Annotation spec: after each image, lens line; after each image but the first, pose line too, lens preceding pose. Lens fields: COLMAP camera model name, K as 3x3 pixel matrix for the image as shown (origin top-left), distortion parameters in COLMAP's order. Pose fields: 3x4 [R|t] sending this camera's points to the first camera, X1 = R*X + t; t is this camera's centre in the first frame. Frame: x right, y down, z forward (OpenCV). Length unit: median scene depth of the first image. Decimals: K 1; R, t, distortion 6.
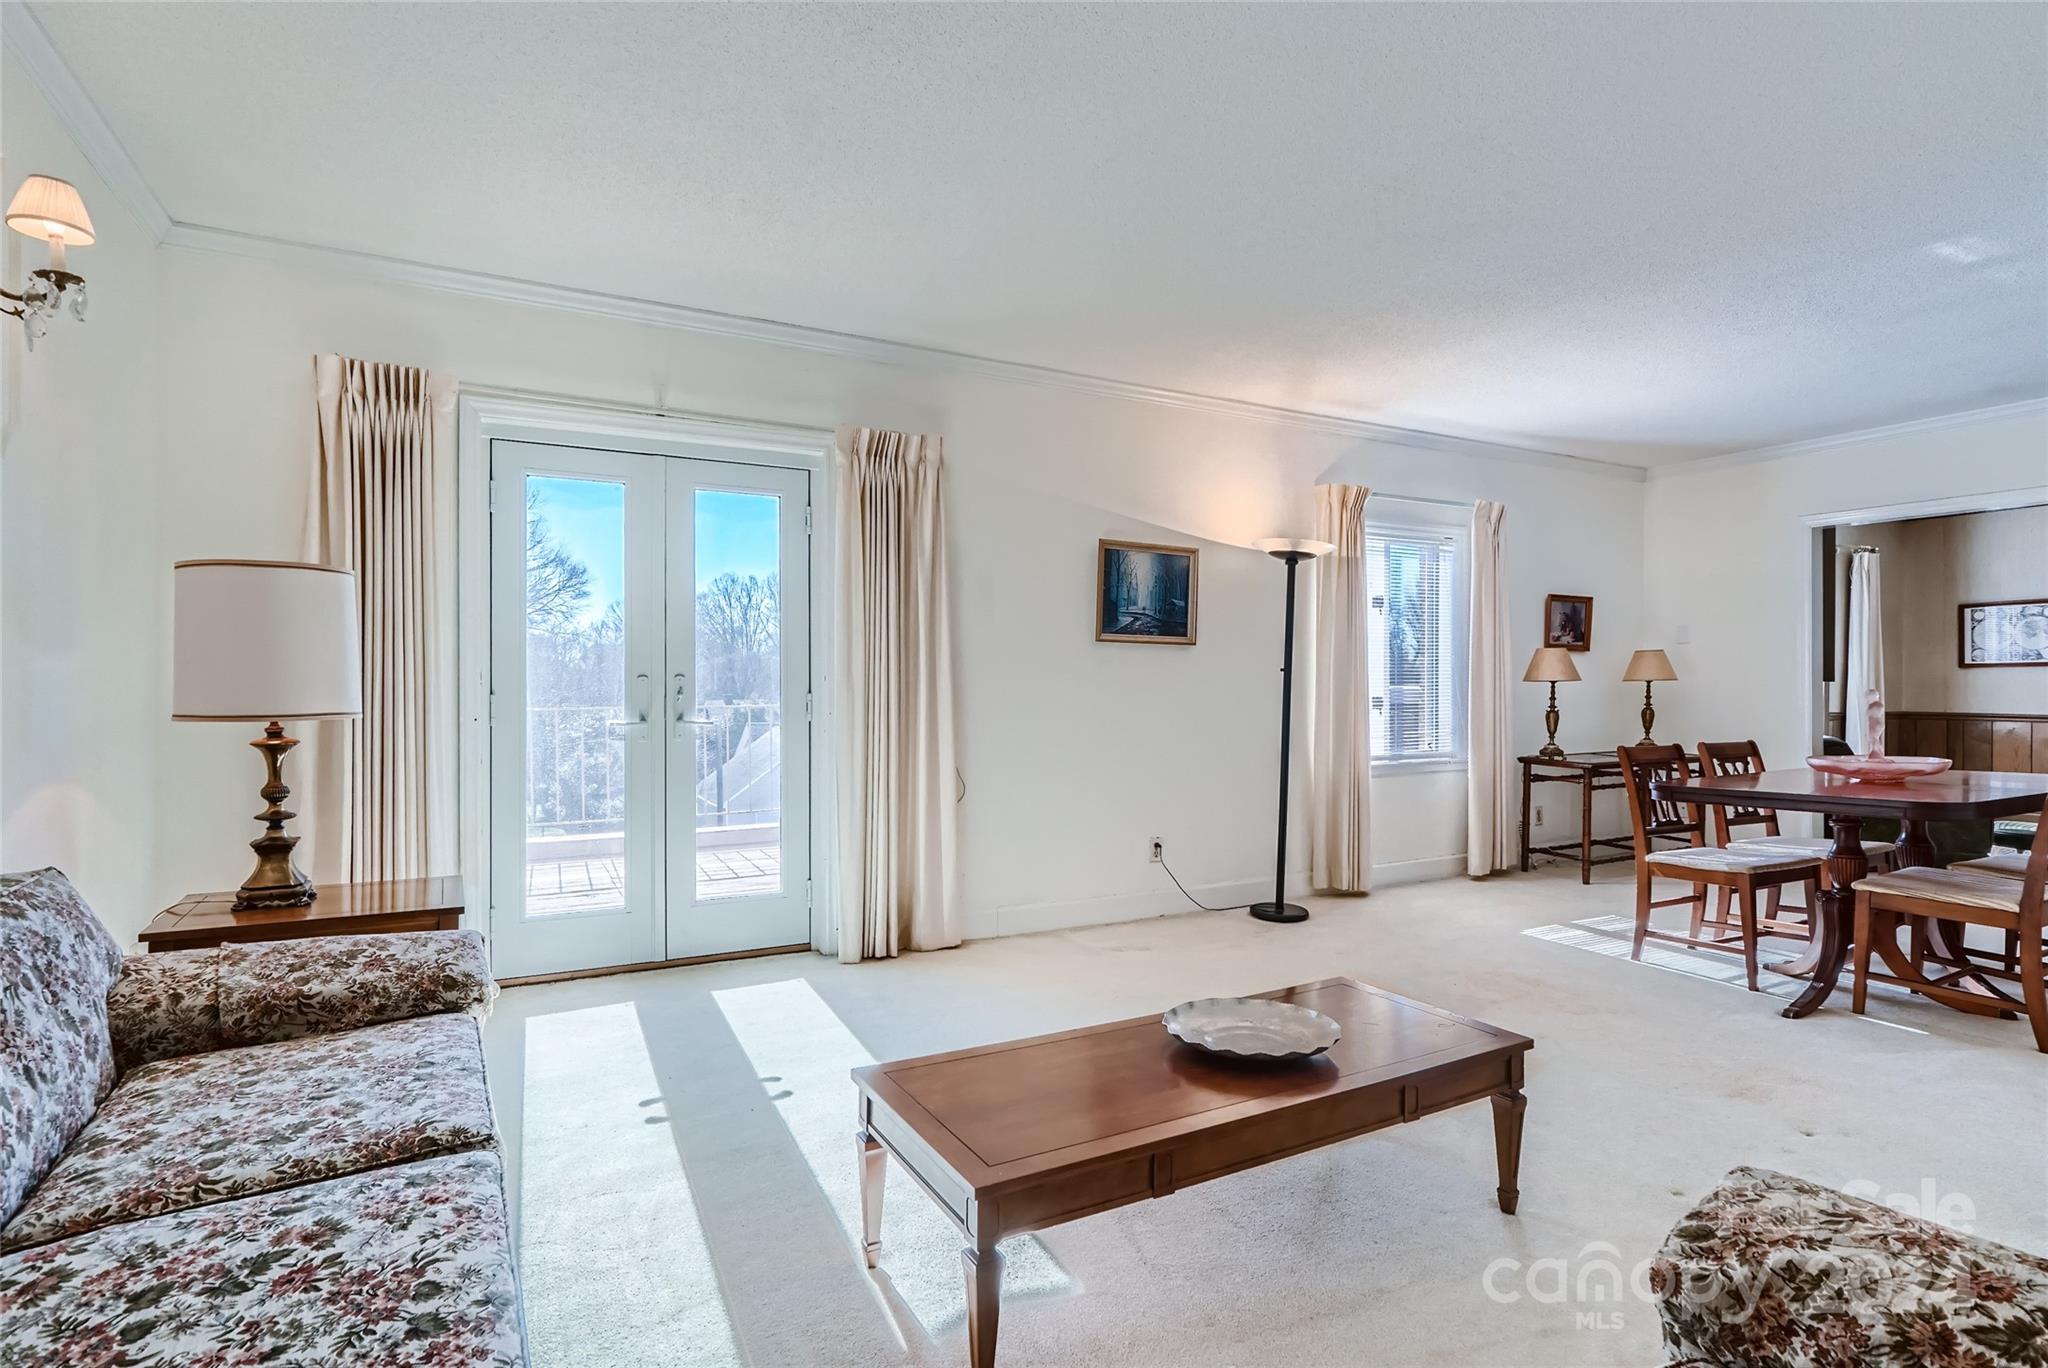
lens RADIAL K [[1028.3, 0, 1032.2], [0, 1028.3, 682.4], [0, 0, 1]] dist [-0.013748, 0.003954]
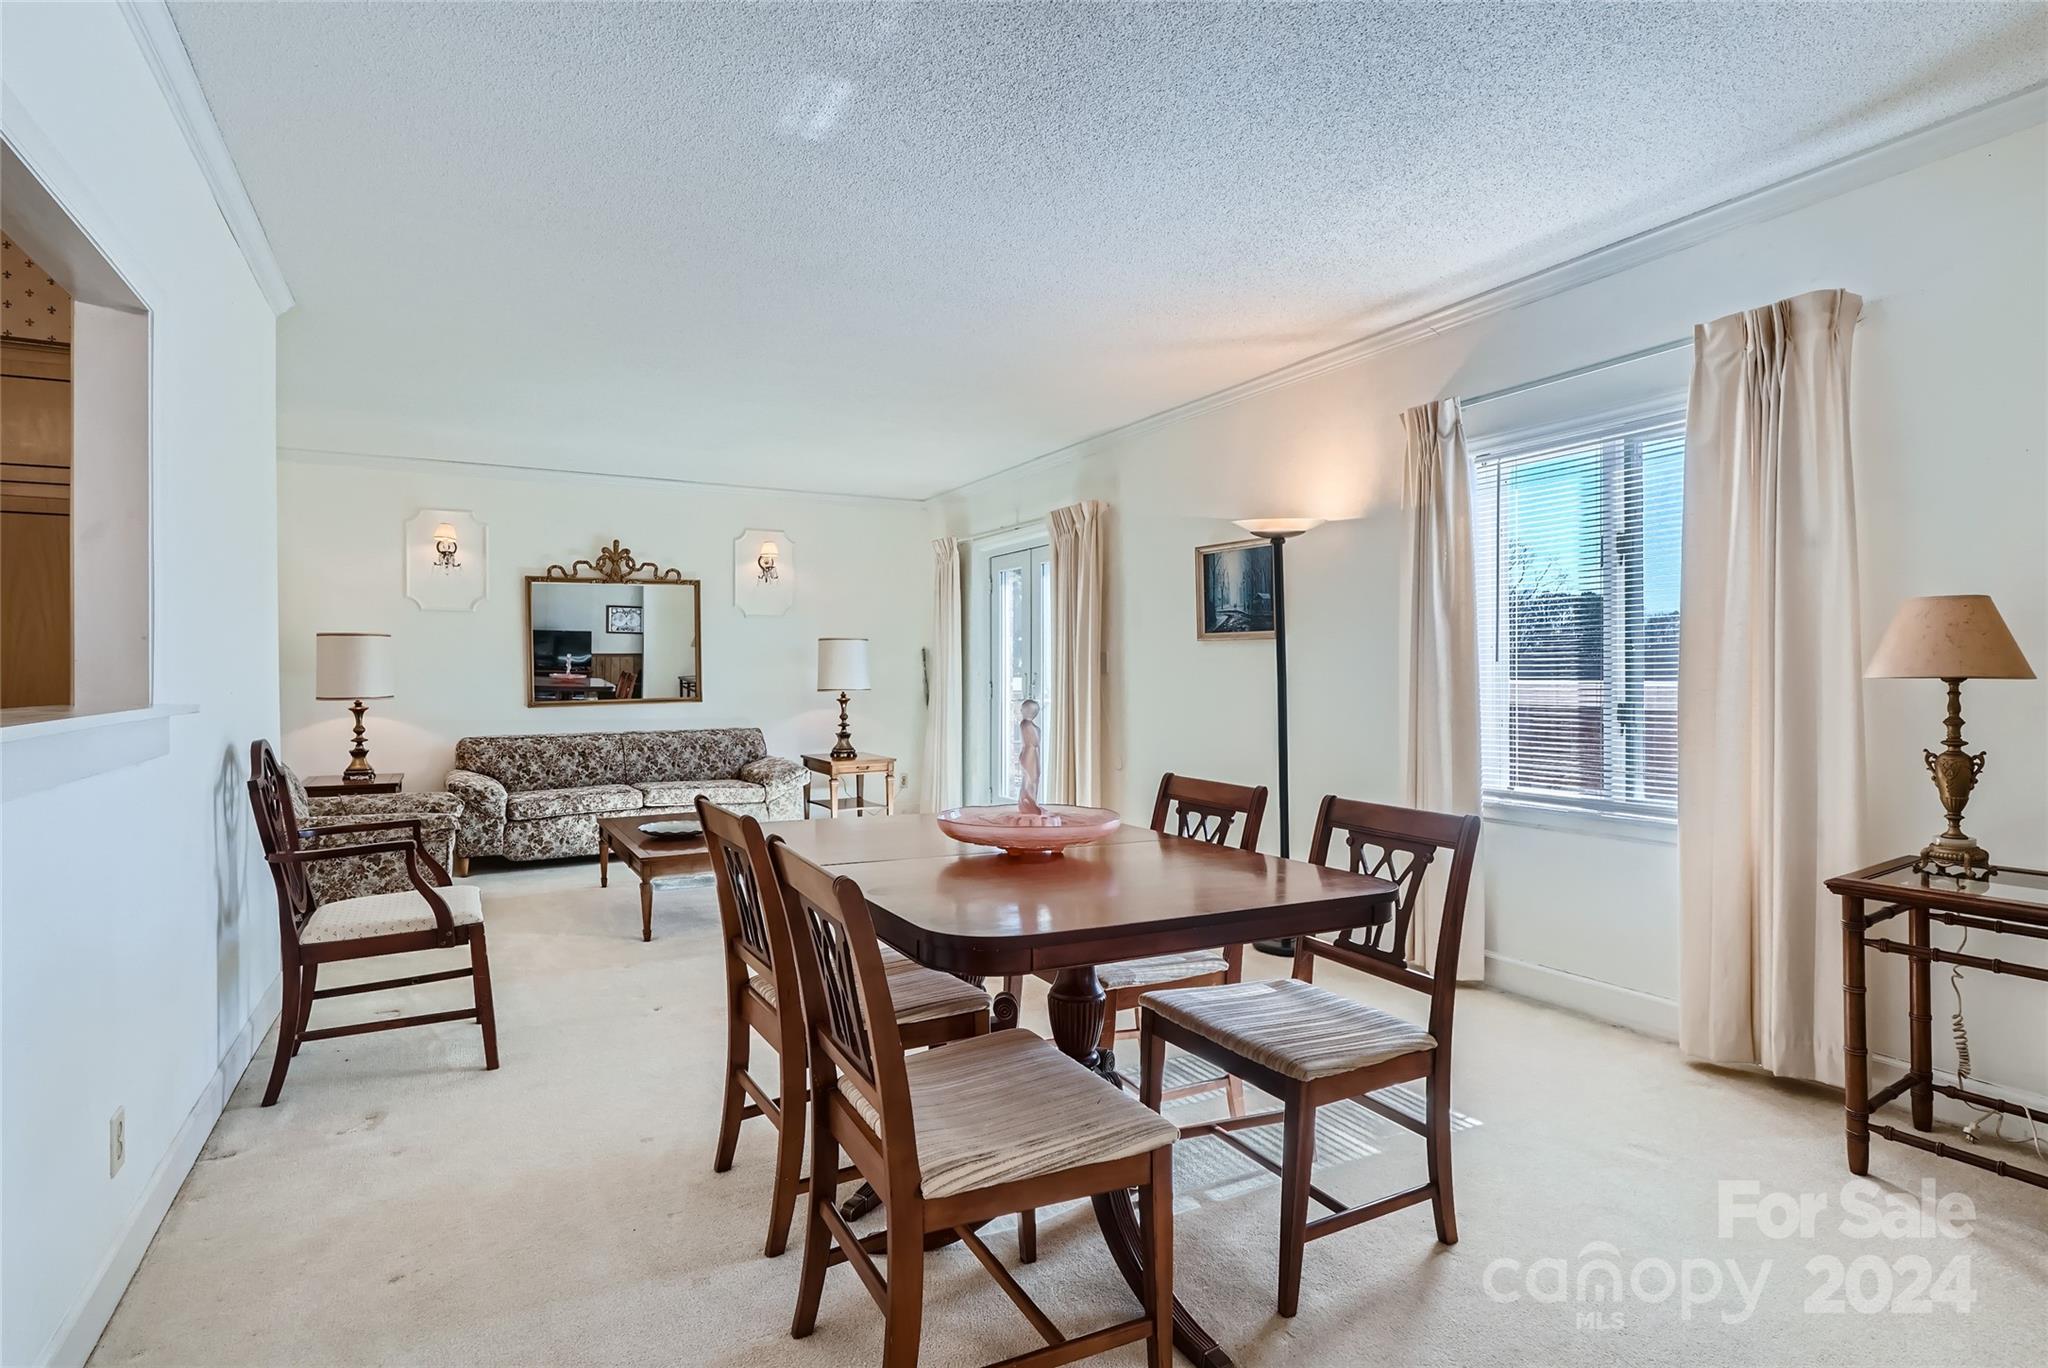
lens RADIAL K [[1028.3, 0, 1032.6], [0, 1028.3, 675.0], [0, 0, 1]] dist [-0.013748, 0.003954]
pose [[0.016273, 0.003413, -0.999862, 1.145251], [0.005300, 0.999980, 0.003500, -0.008120], [0.999854, -0.005356, 0.016255, 0.796881]]
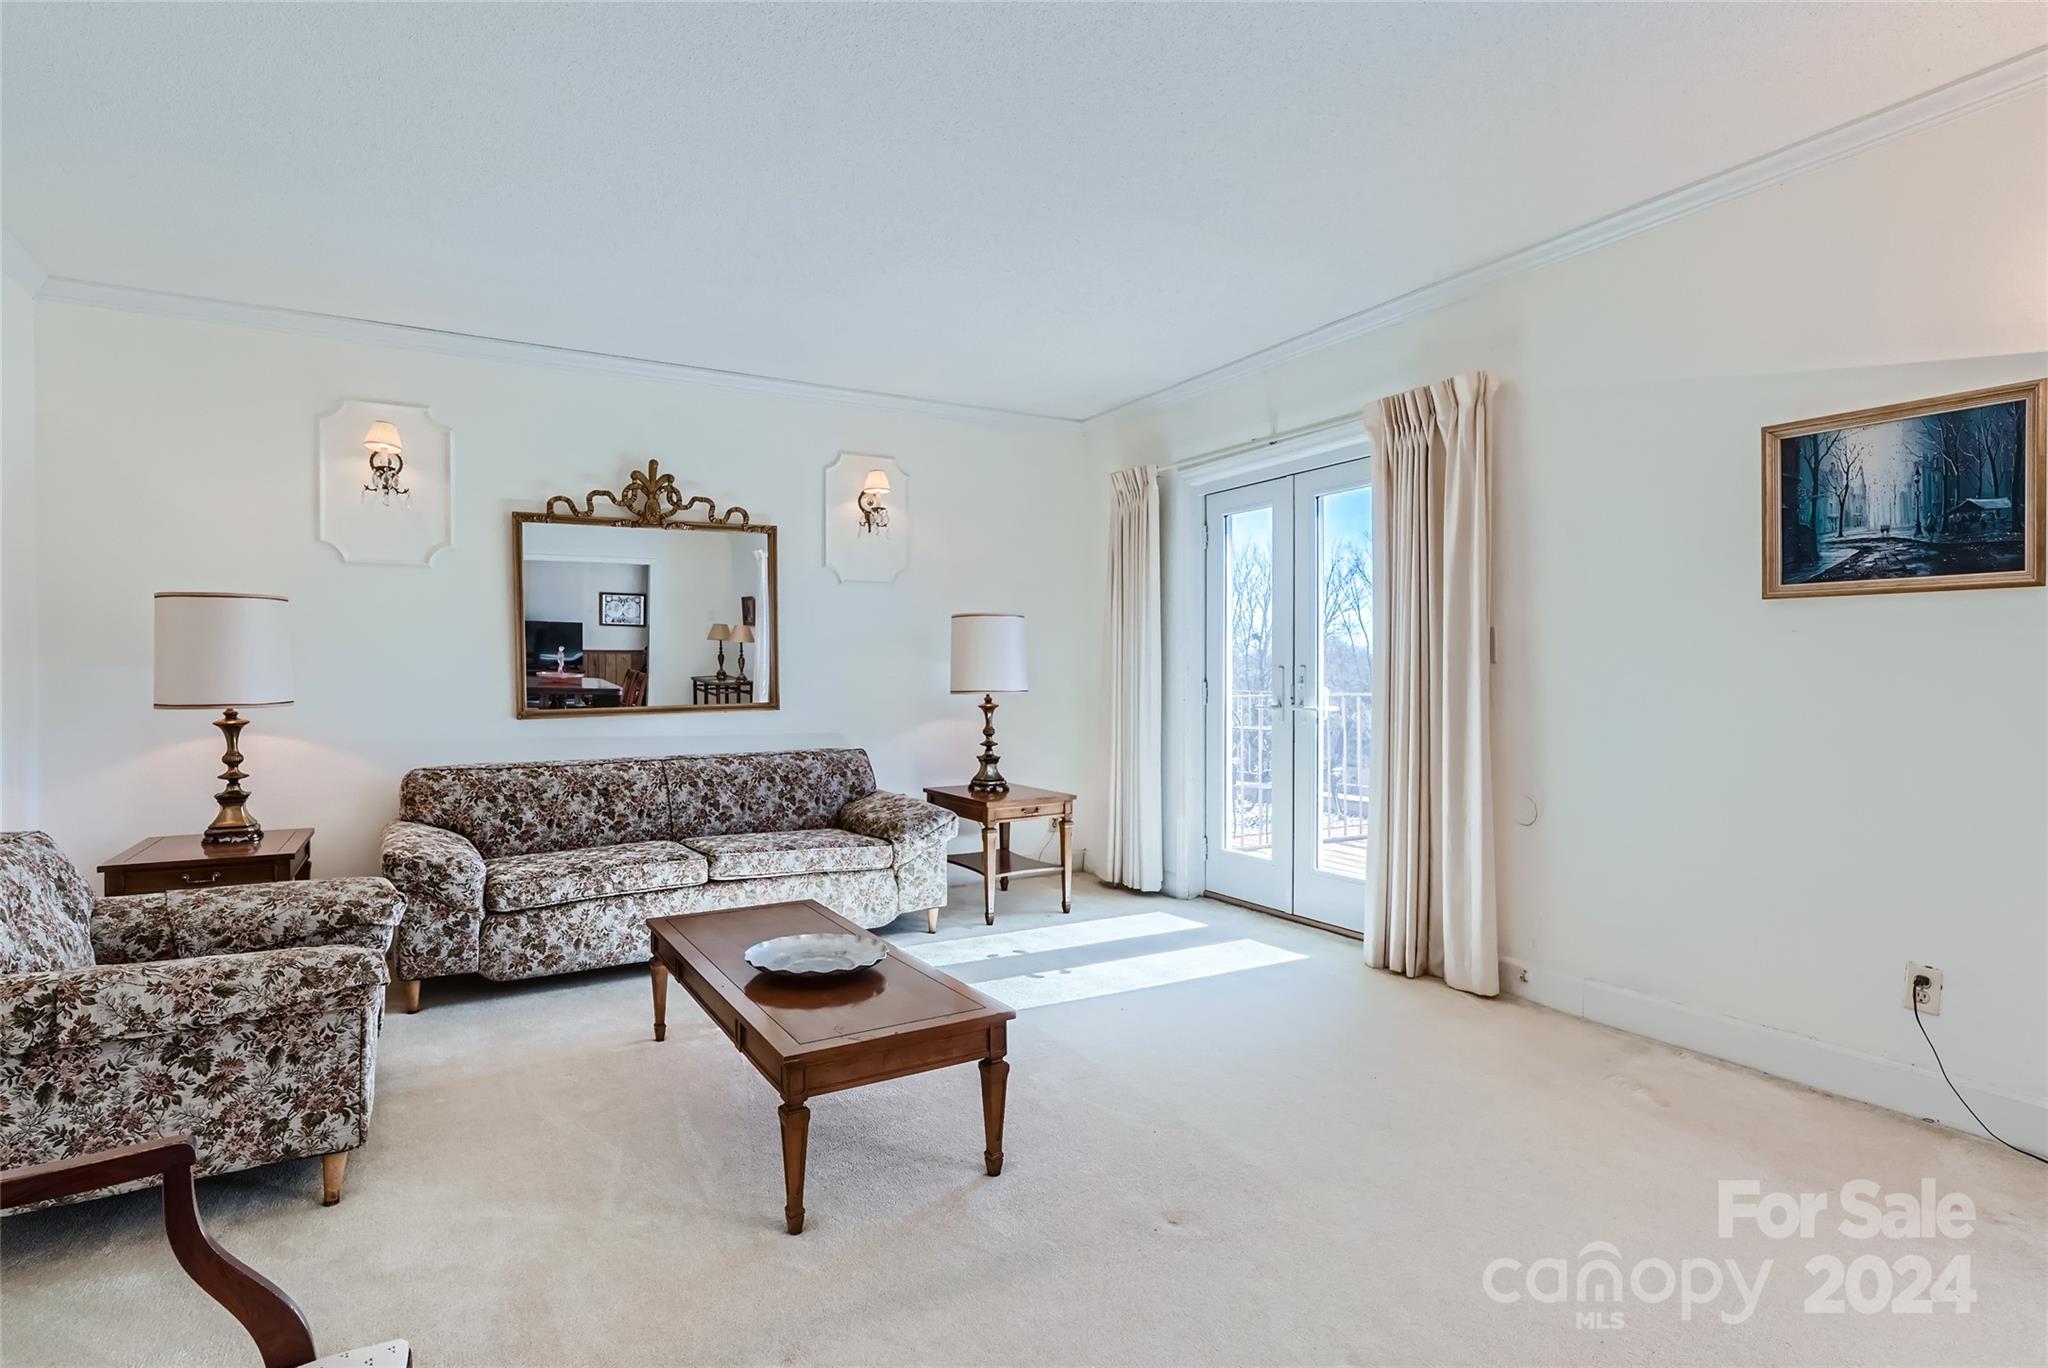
lens RADIAL K [[1028.3, 0, 1025.9], [0, 1028.3, 685.0], [0, 0, 1]] dist [-0.013748, 0.003954]
pose [[0.031237, 0.008764, -0.999474, 0.638646], [0.005938, 0.999942, 0.008953, 0.002355], [0.999494, -0.006214, 0.031183, 0.544768]]
